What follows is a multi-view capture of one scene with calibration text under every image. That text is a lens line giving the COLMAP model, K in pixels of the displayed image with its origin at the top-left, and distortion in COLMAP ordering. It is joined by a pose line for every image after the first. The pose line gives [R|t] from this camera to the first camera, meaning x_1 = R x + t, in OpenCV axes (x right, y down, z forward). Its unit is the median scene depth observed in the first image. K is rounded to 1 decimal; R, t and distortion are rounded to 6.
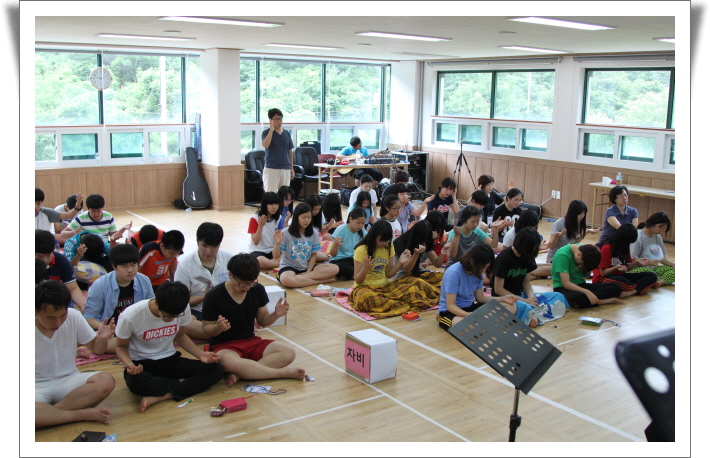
lens RADIAL K [[710.9, 0, 355.0], [0, 710.9, 229.0], [0, 0, 1]] dist [-0.138093, 0.139743]
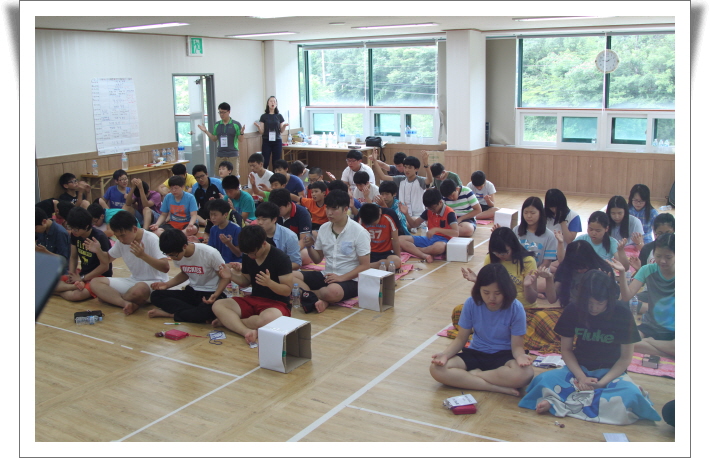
lens RADIAL K [[710.9, 0, 355.0], [0, 710.9, 229.0], [0, 0, 1]] dist [-0.138093, 0.139743]
pose [[0.407703, 0.160689, -0.898864, 0.383392], [-0.140971, 0.983668, 0.111908, -0.042320], [0.902167, 0.081088, 0.423697, 0.277050]]
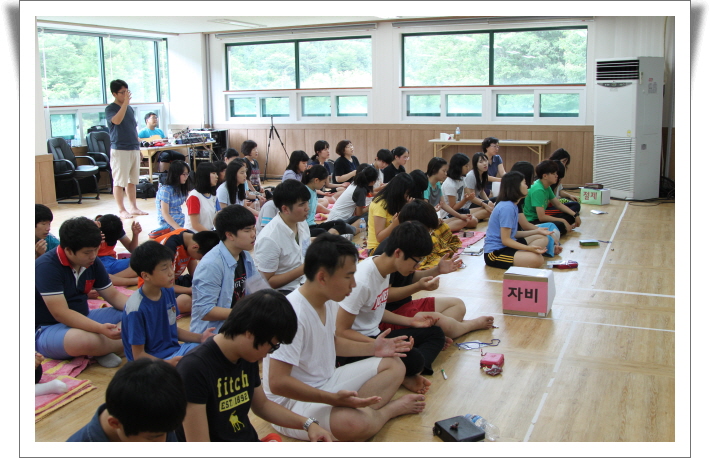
lens RADIAL K [[710.9, 0, 355.0], [0, 710.9, 229.0], [0, 0, 1]] dist [-0.138093, 0.139743]
pose [[0.853309, -0.128353, 0.505361, -0.277944], [0.126472, 0.991234, 0.038207, 0.010984], [-0.505835, 0.031311, 0.862062, 0.118432]]
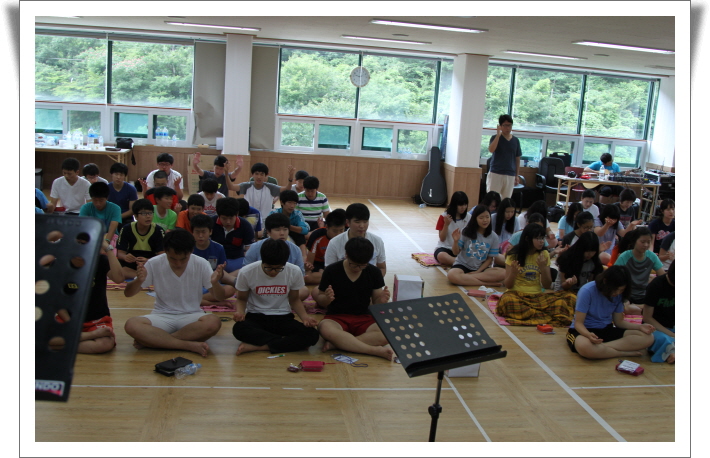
lens RADIAL K [[710.9, 0, 355.0], [0, 710.9, 229.0], [0, 0, 1]] dist [-0.138093, 0.139743]
pose [[0.895868, 0.128096, -0.425454, 0.125237], [-0.133163, 0.990932, 0.017952, 0.002218], [0.423896, 0.040572, 0.904802, 0.001921]]
